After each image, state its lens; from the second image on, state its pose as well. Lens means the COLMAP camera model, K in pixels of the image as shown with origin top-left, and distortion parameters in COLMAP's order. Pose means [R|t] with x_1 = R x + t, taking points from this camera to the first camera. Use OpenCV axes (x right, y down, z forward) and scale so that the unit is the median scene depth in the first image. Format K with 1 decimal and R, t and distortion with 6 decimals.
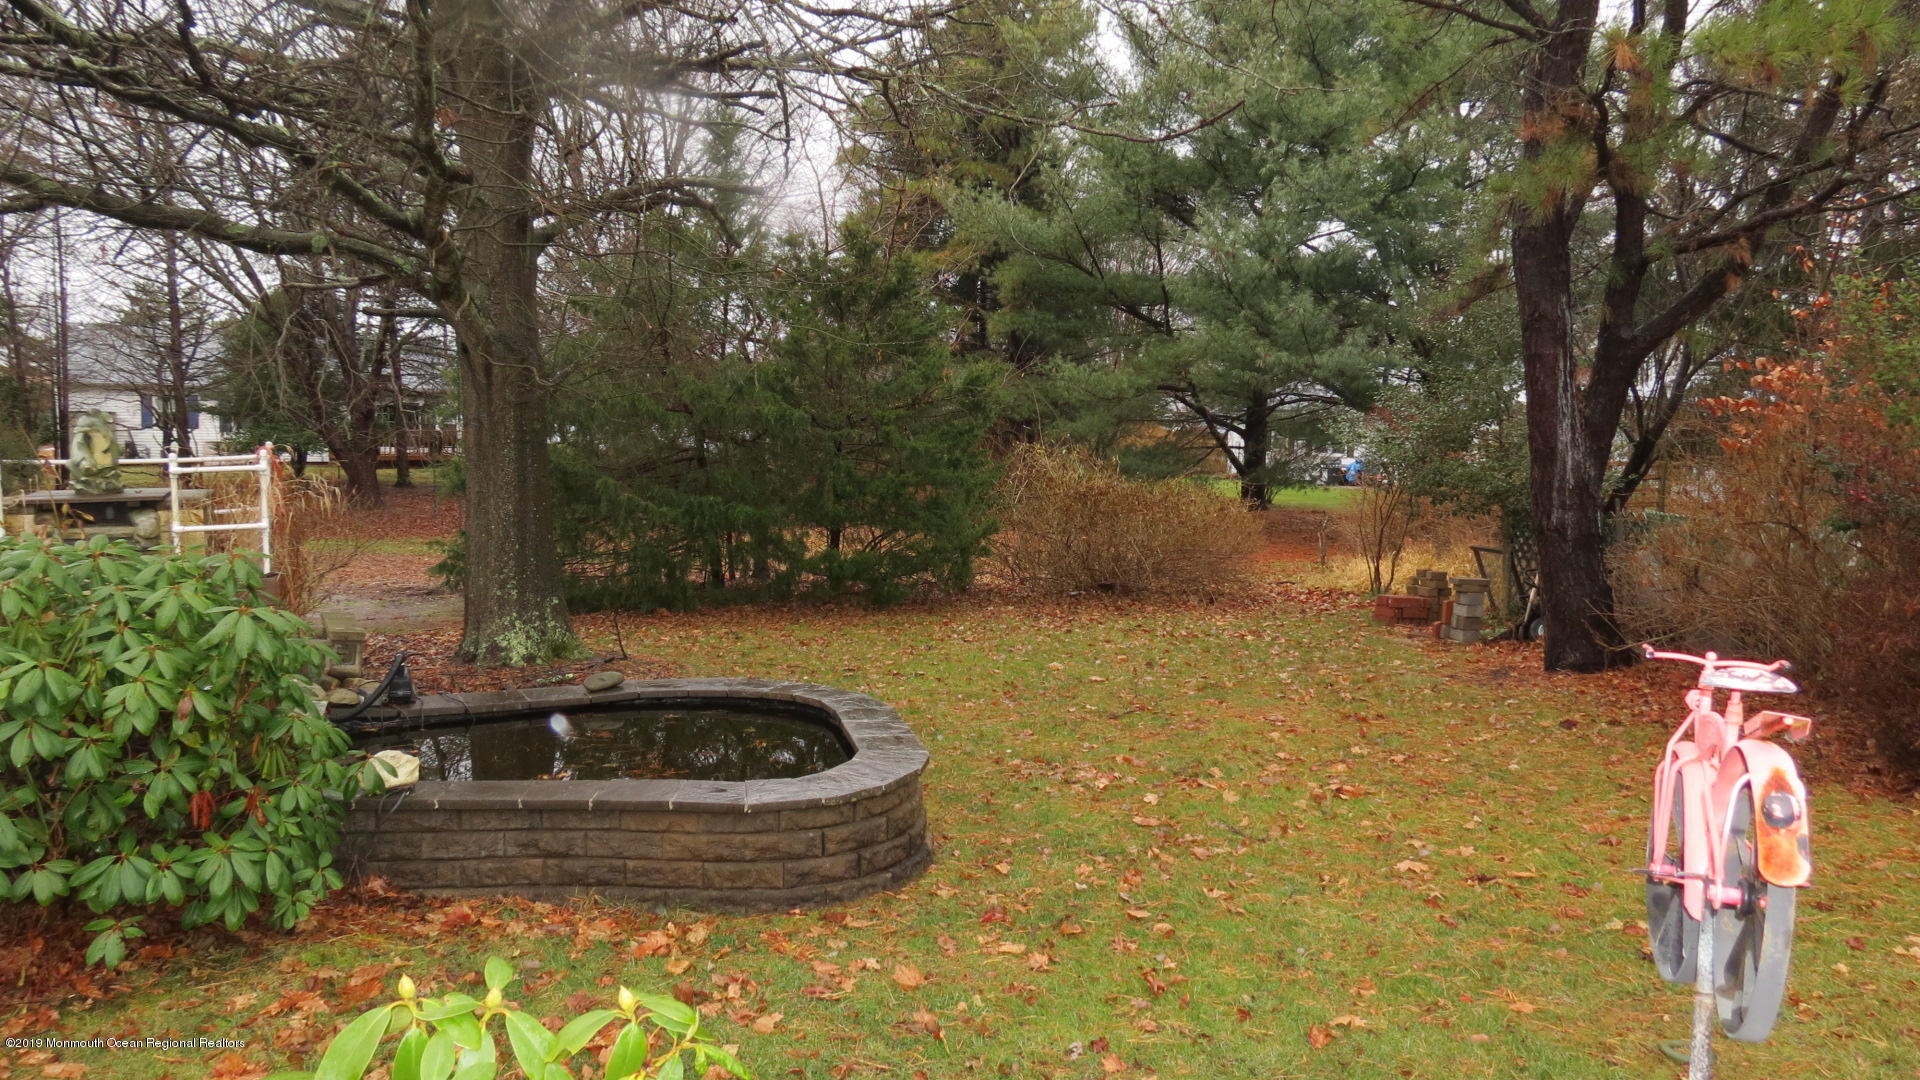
lens RADIAL K [[1358.0, 0, 966.2], [0, 1358.0, 532.1], [0, 0, 1]] dist [-0.041826, 0.022481]
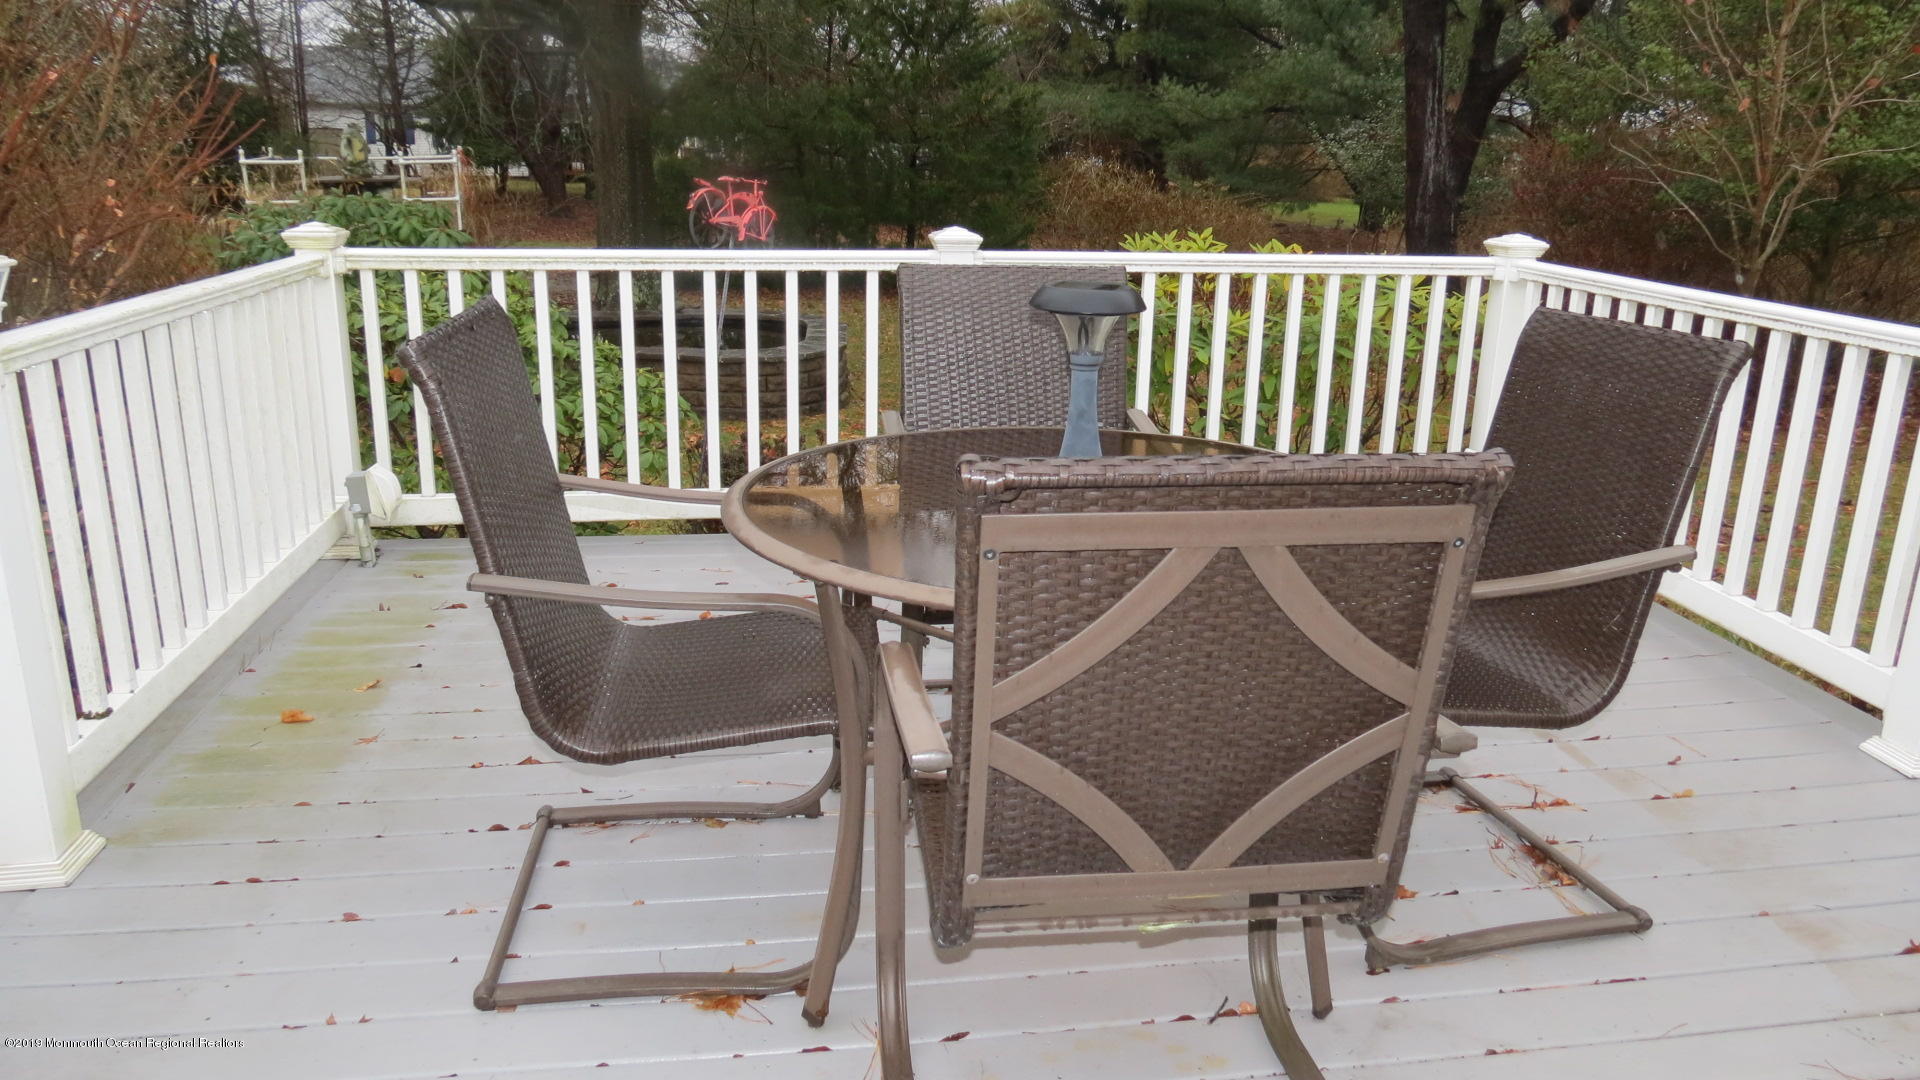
lens RADIAL K [[1379.9, 0, 961.9], [0, 1379.9, 543.1], [0, 0, 1]] dist [-0.040430, 0.002861]
pose [[0.988549, 0.049839, -0.142430, 0.076964], [-0.020366, 0.979312, 0.201331, 0.013542], [0.149518, -0.196125, 0.969113, -0.134867]]
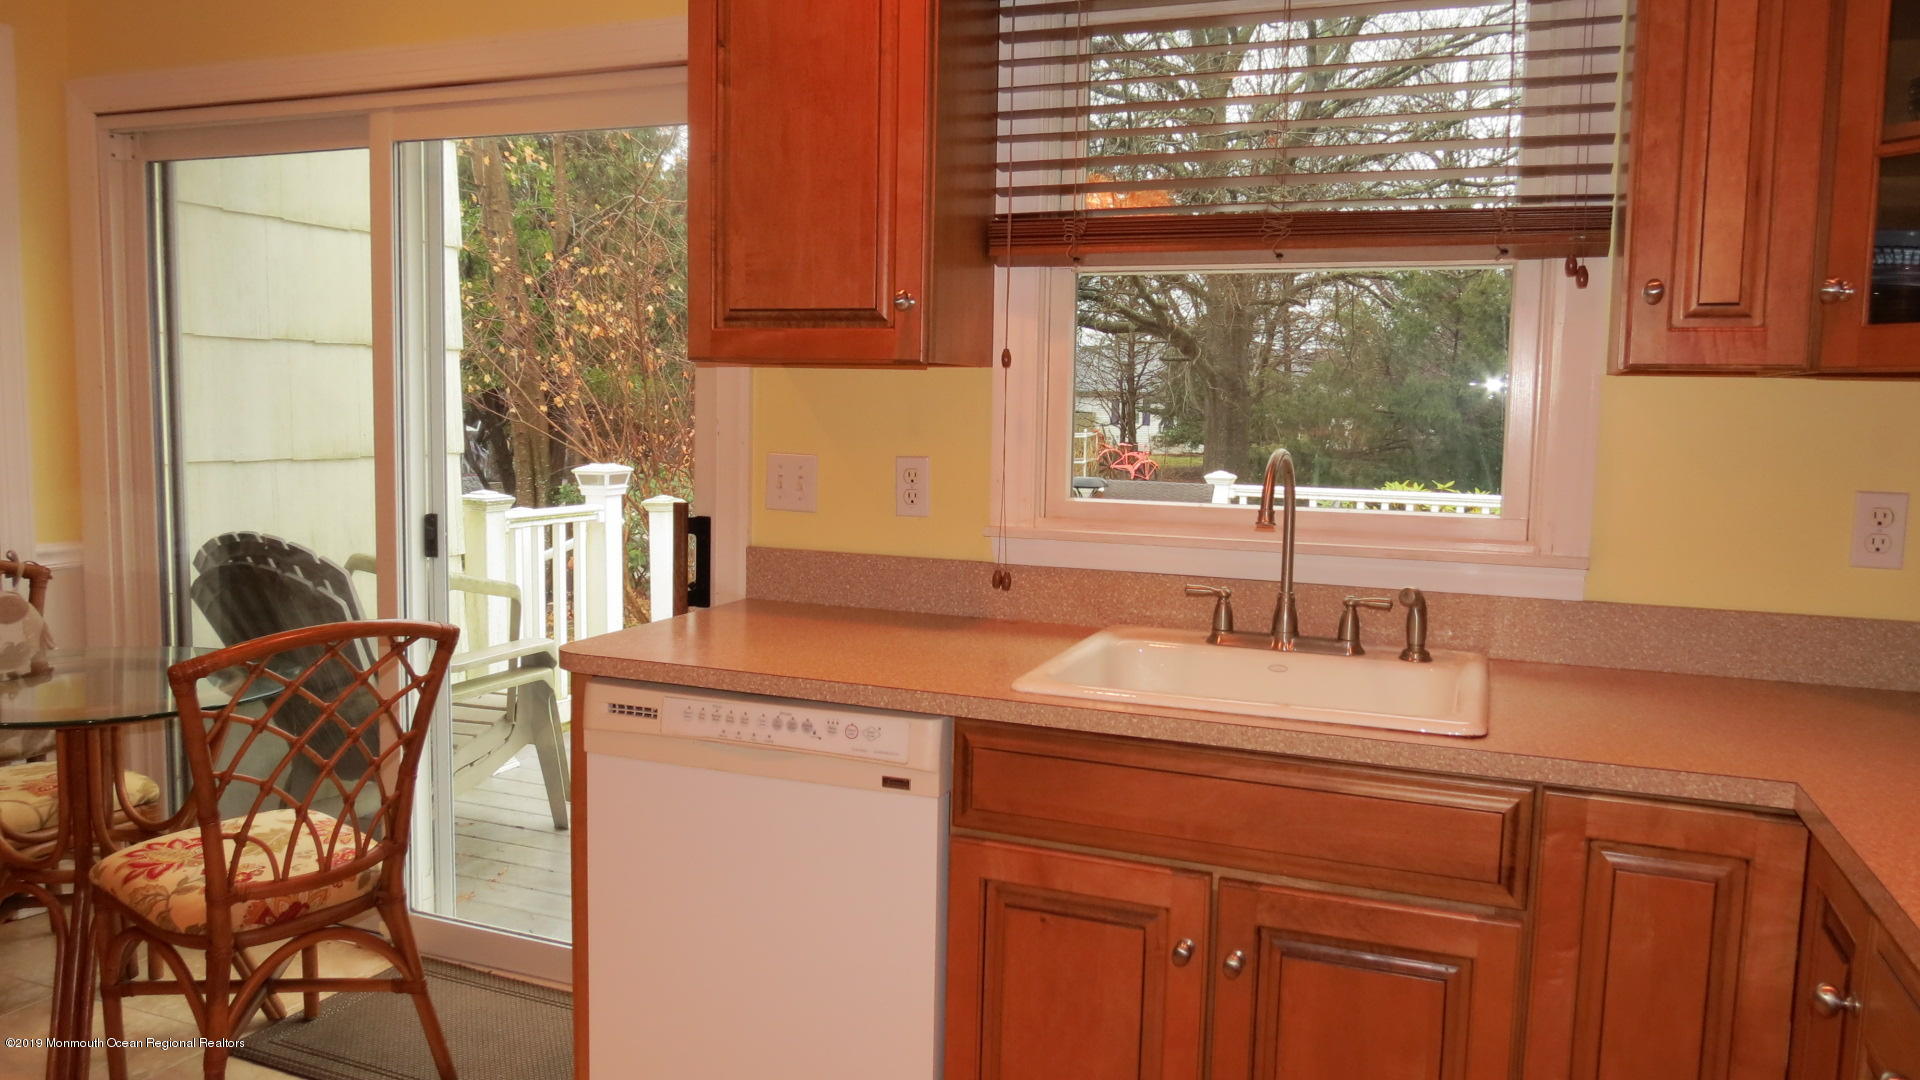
lens RADIAL K [[1379.9, 0, 961.9], [0, 1379.9, 543.1], [0, 0, 1]] dist [-0.040430, 0.002861]
pose [[0.778772, 0.060002, -0.624431, 0.188523], [-0.057251, 0.998059, 0.024501, 0.020771], [0.624690, 0.016669, 0.780695, -0.228128]]
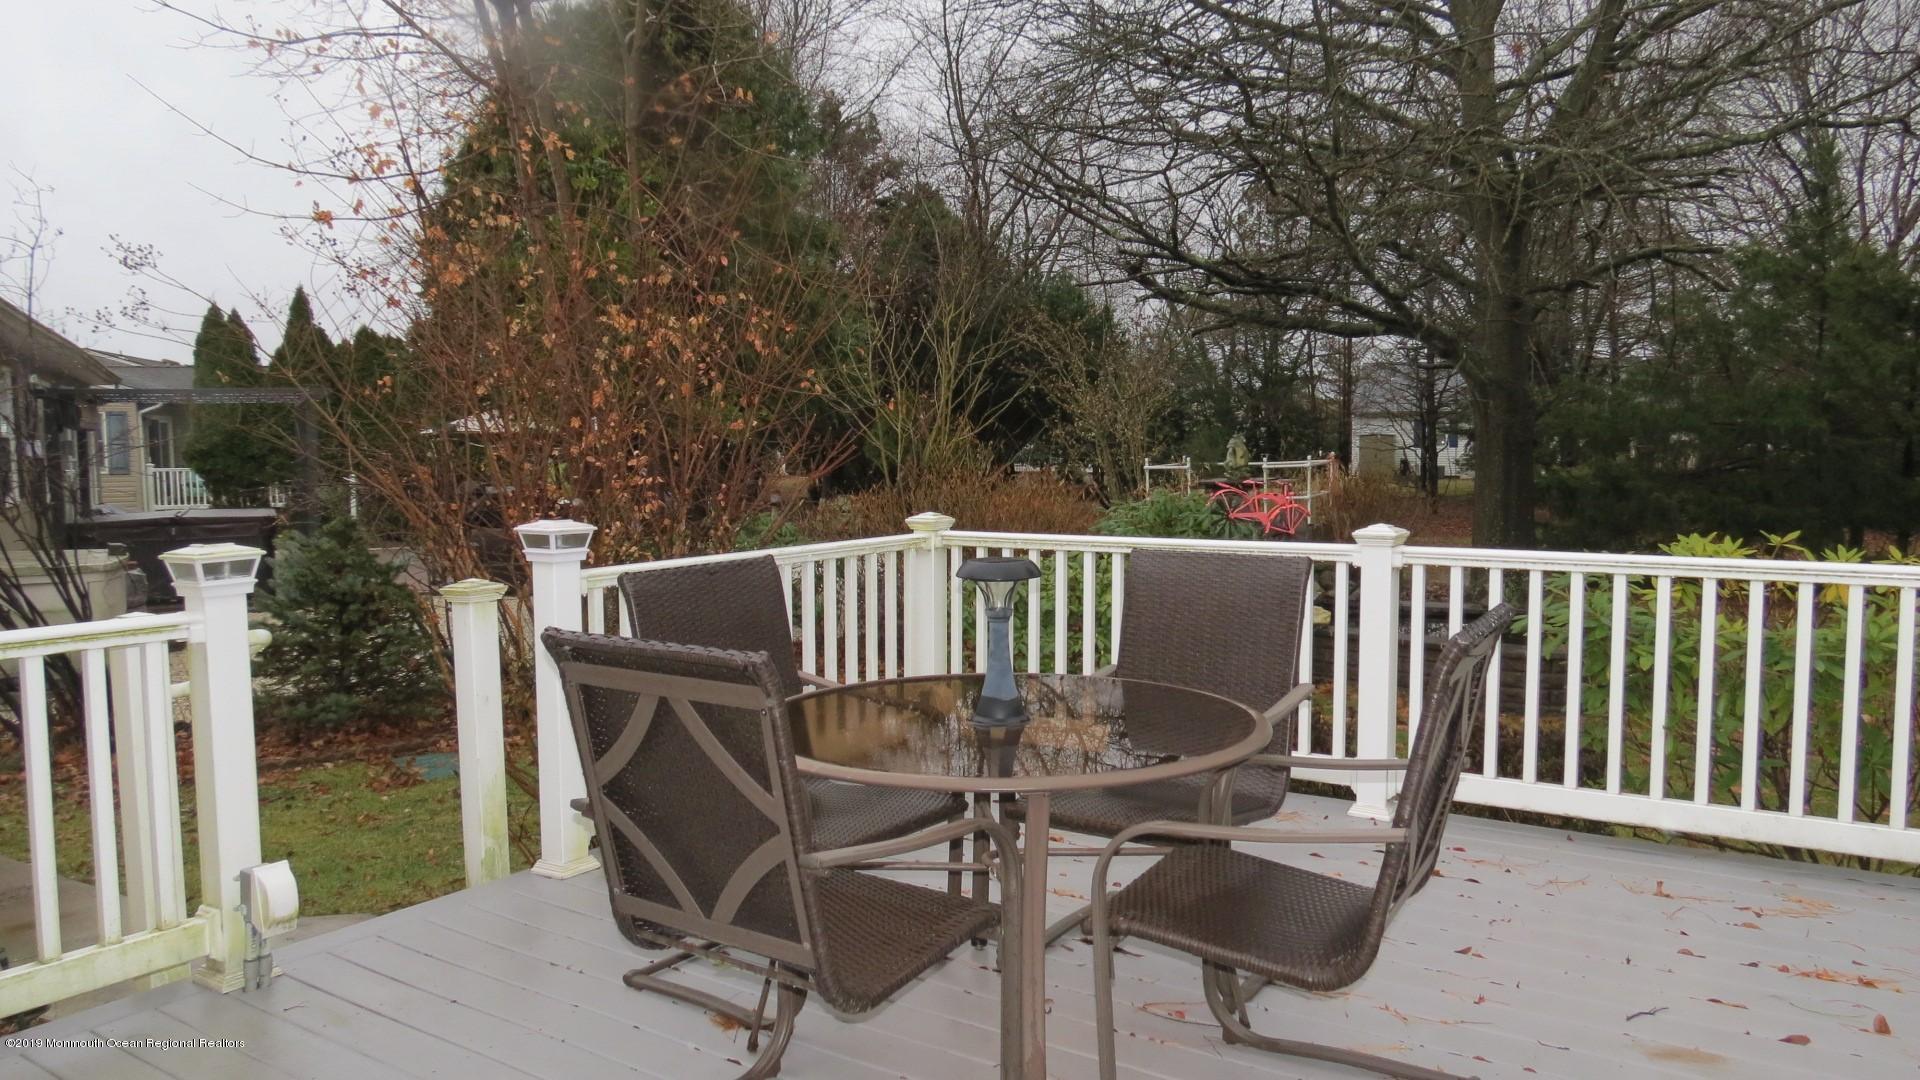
lens RADIAL K [[1379.9, 0, 961.9], [0, 1379.9, 543.1], [0, 0, 1]] dist [-0.040430, 0.002861]
pose [[0.619976, 0.037951, -0.783702, 0.155689], [-0.043290, 0.998963, 0.014129, 0.012172], [0.783425, 0.025167, 0.620976, -0.123284]]
